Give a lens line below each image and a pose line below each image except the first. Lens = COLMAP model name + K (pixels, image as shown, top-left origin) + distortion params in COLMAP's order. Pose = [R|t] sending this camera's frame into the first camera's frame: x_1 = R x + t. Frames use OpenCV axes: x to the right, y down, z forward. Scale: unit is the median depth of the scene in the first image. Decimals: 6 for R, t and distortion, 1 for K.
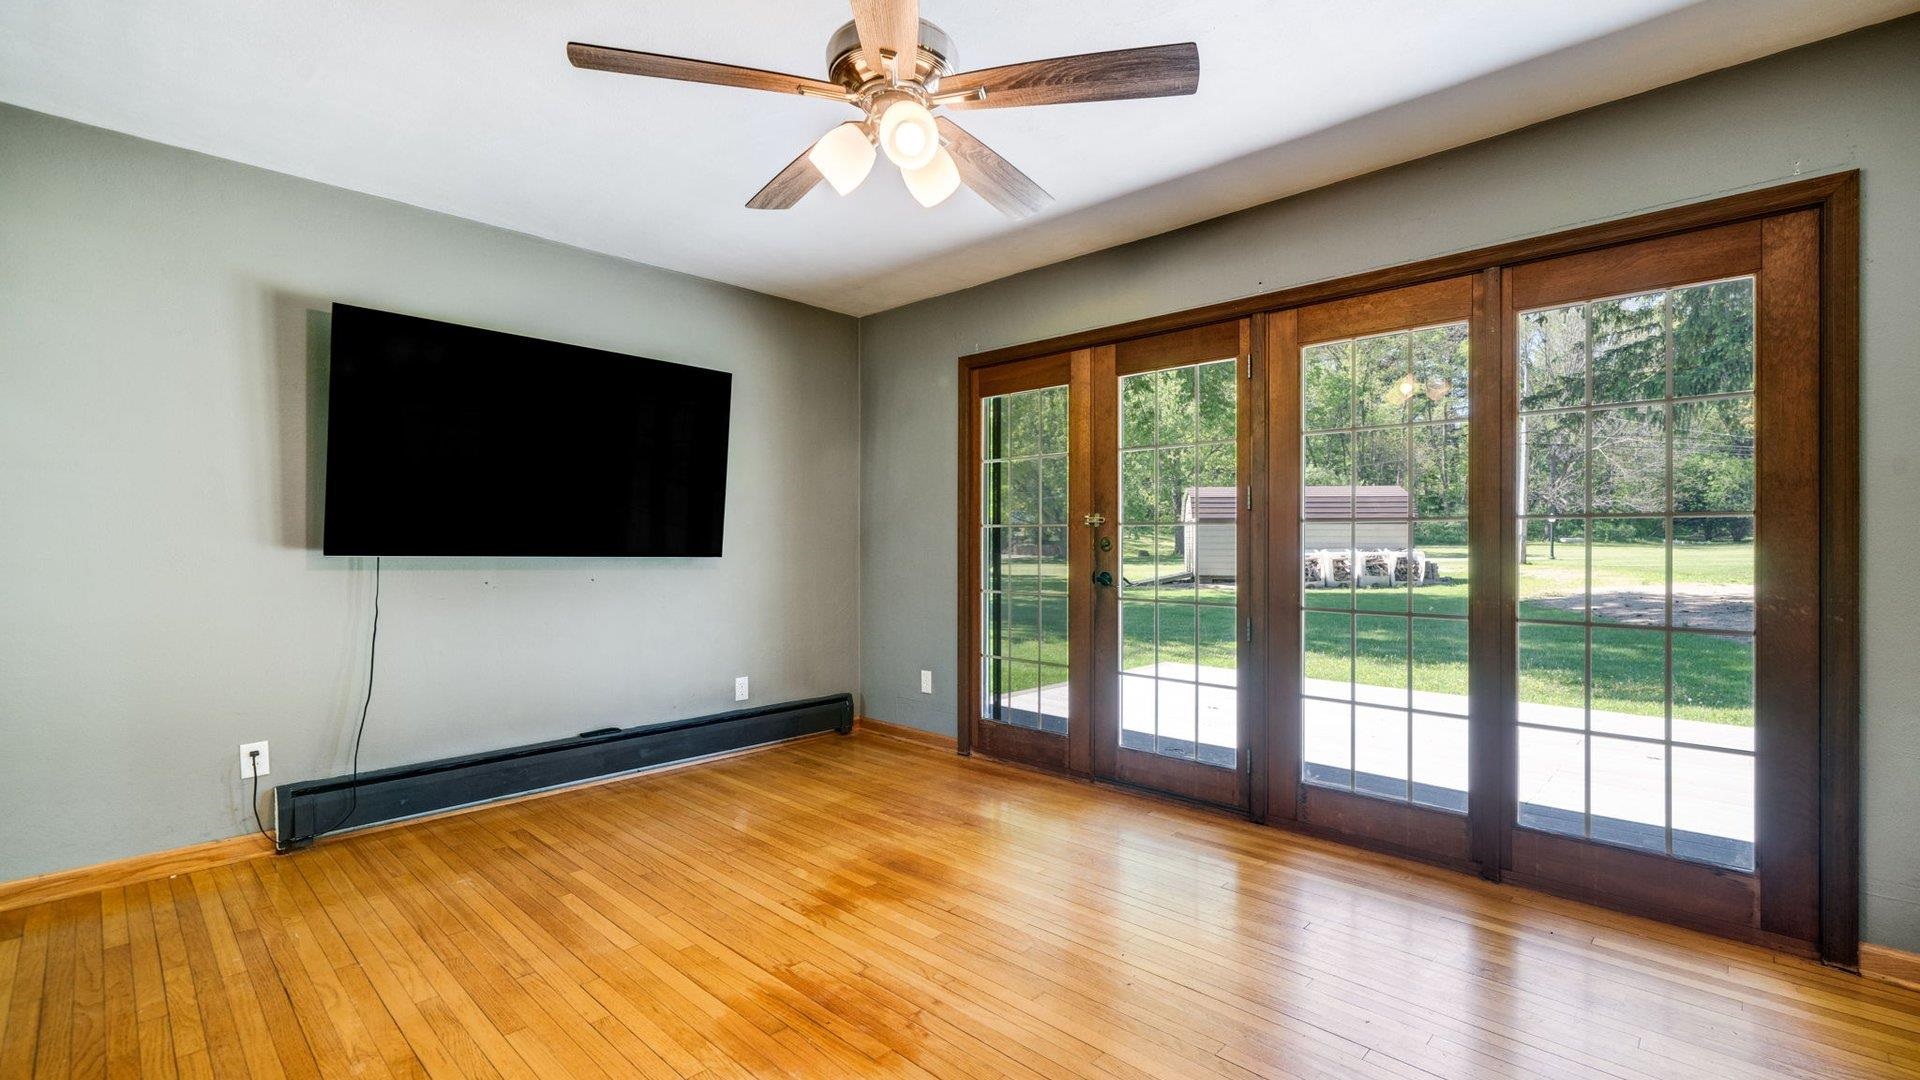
lens RADIAL K [[815.5, 0, 947.7], [0, 815.5, 531.5], [0, 0, 1]] dist [-0.004520, 0.000423]
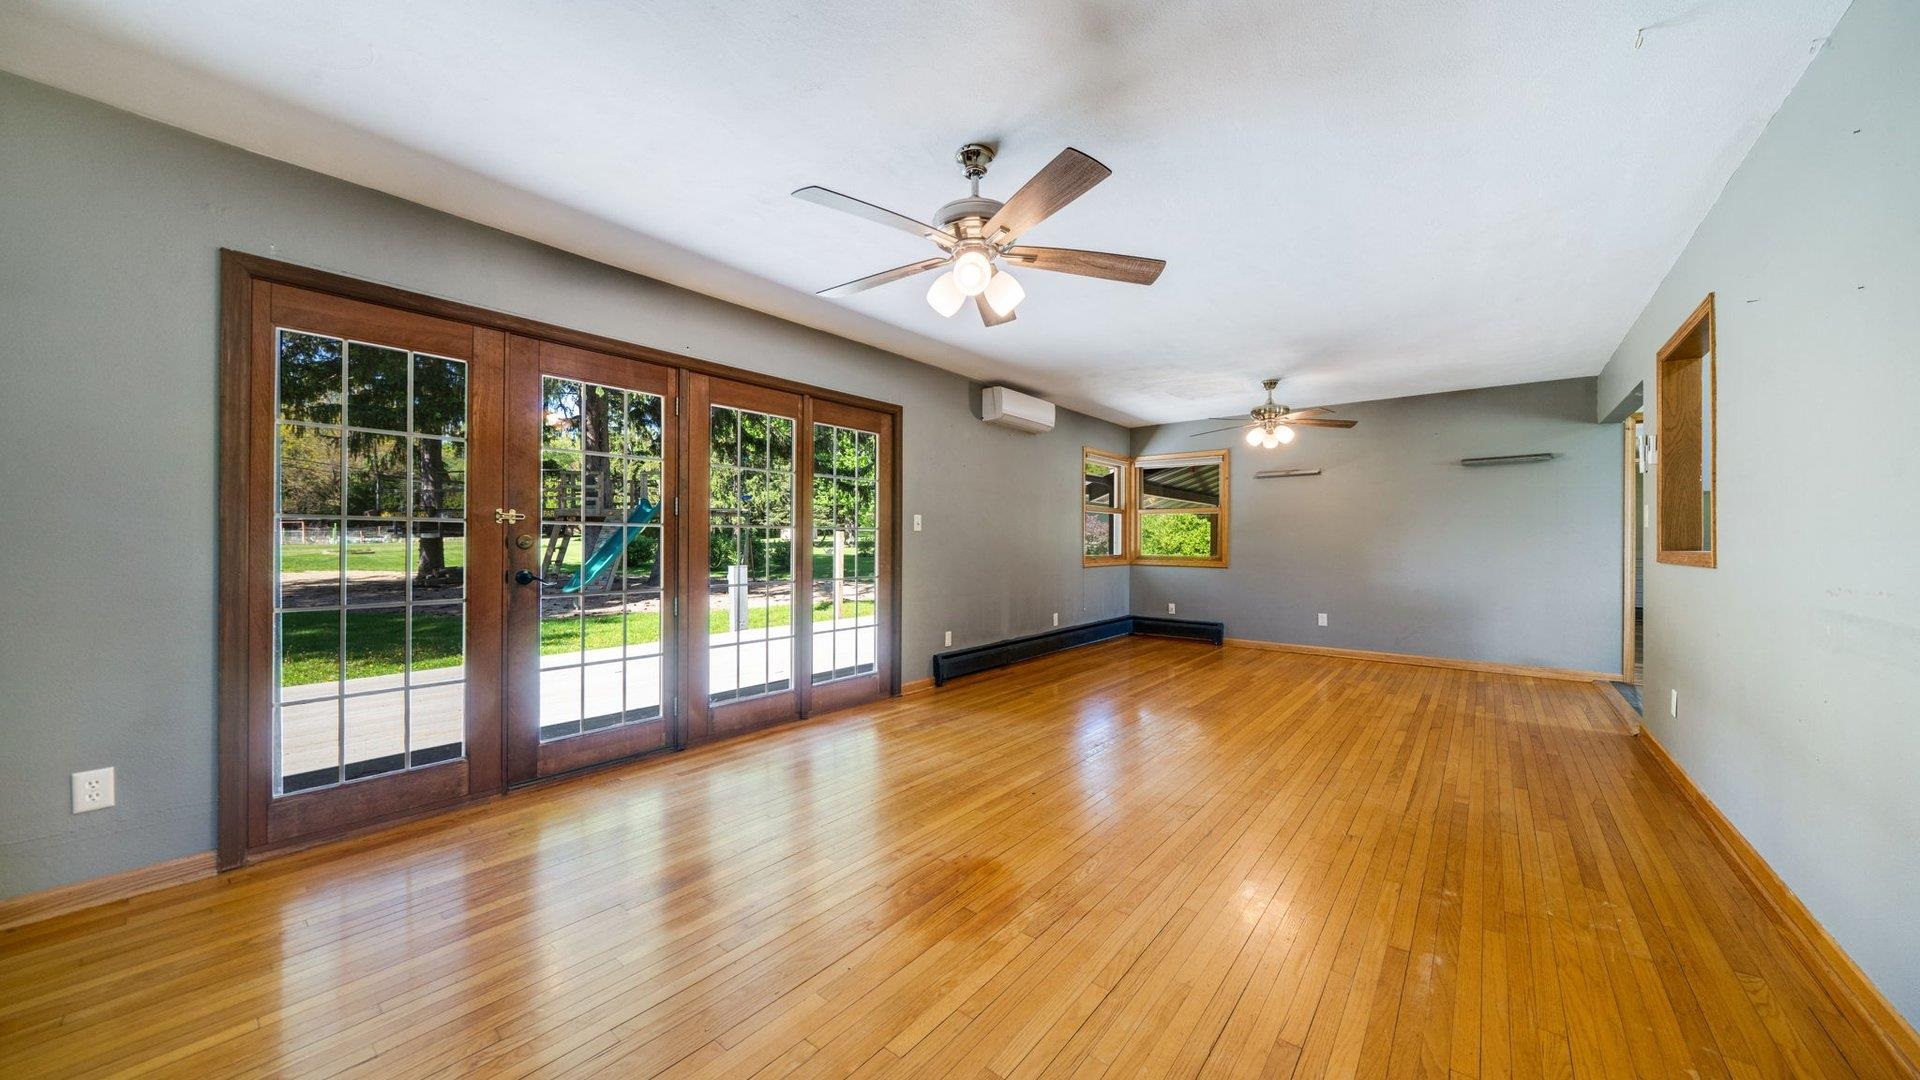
lens RADIAL K [[667.7, 0, 945.6], [0, 667.7, 542.7], [0, 0, 1]] dist [-0.008695, 0.000136]
pose [[-0.074152, -0.006360, 0.997227, -0.702565], [-0.016585, 0.999849, 0.005143, 0.003429], [-0.997109, -0.016157, -0.074247, 0.616752]]
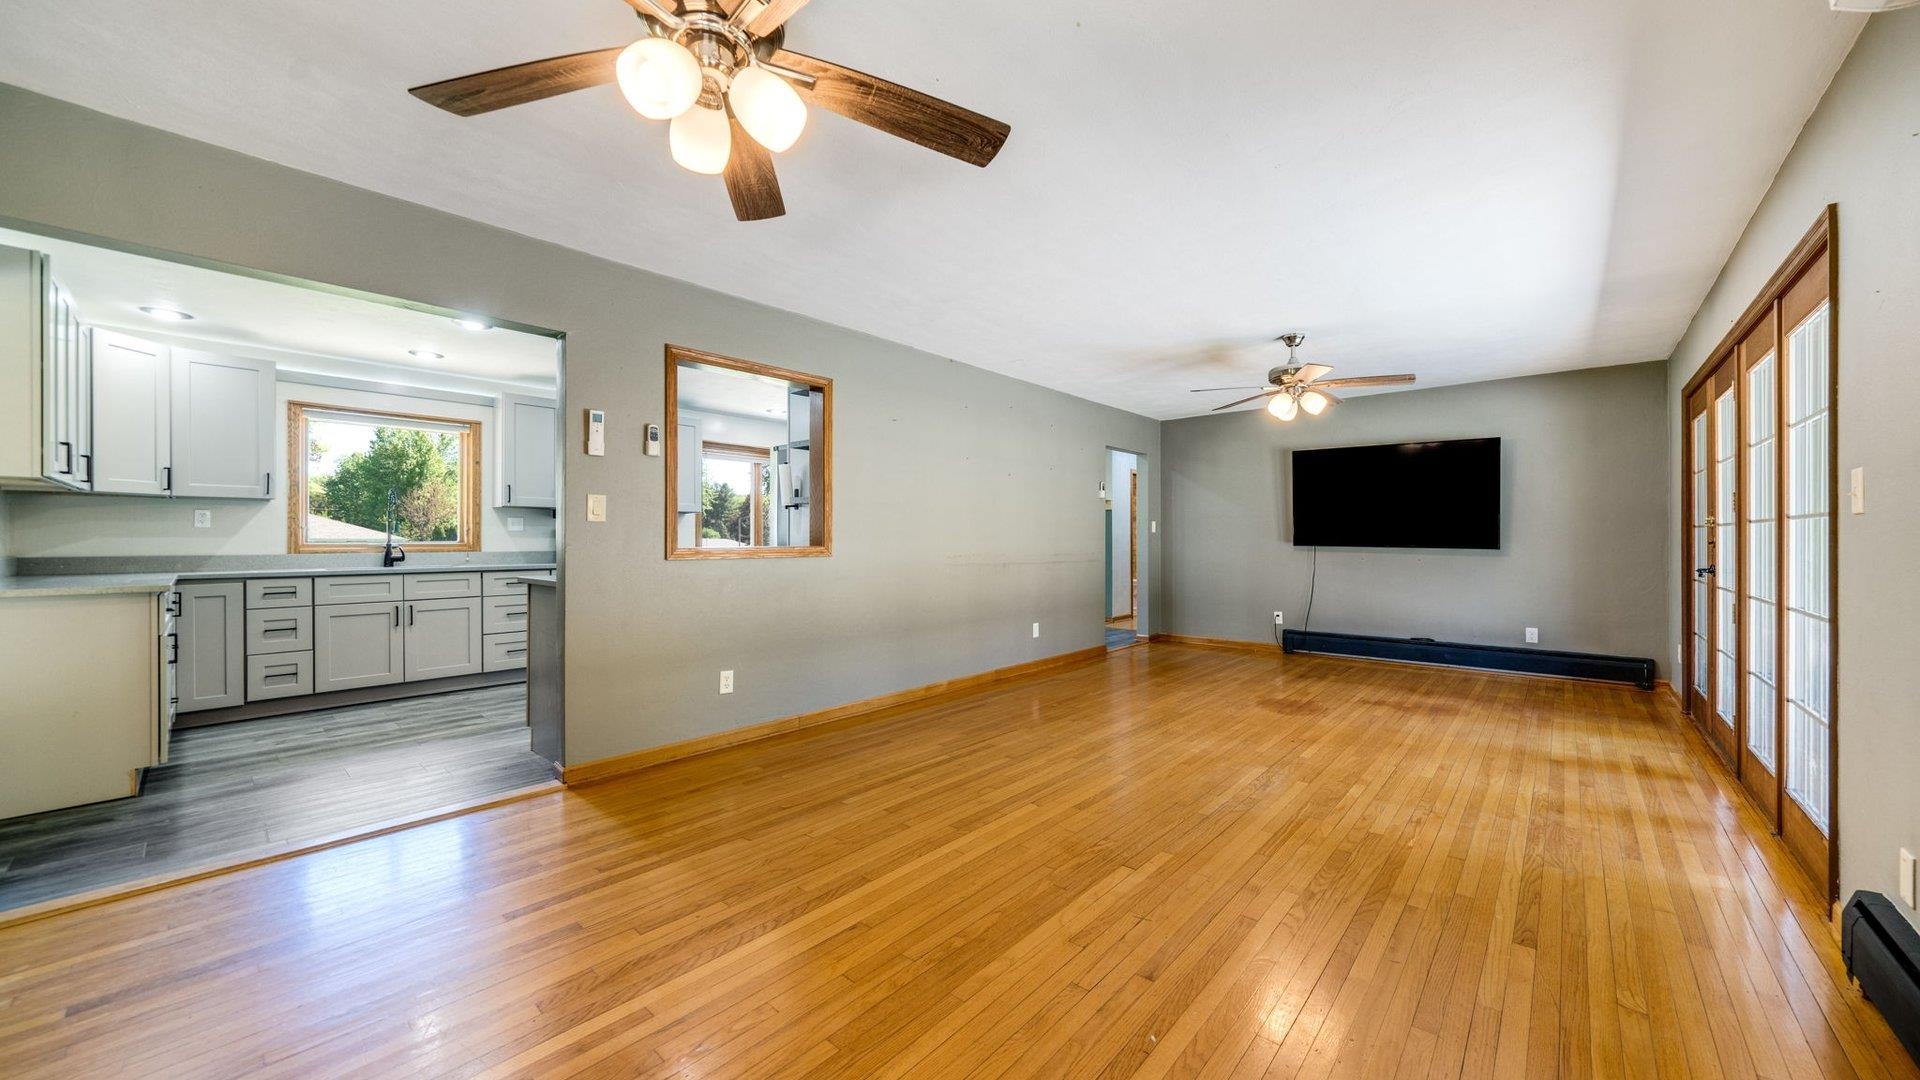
lens RADIAL K [[667.7, 0, 966.3], [0, 667.7, 533.8], [0, 0, 1]] dist [-0.008695, 0.000136]
pose [[0.071529, -0.010876, -0.997379, 1.164146], [0.010442, 0.999894, -0.010155, 0.000886], [0.997384, -0.009688, 0.071635, -0.204407]]
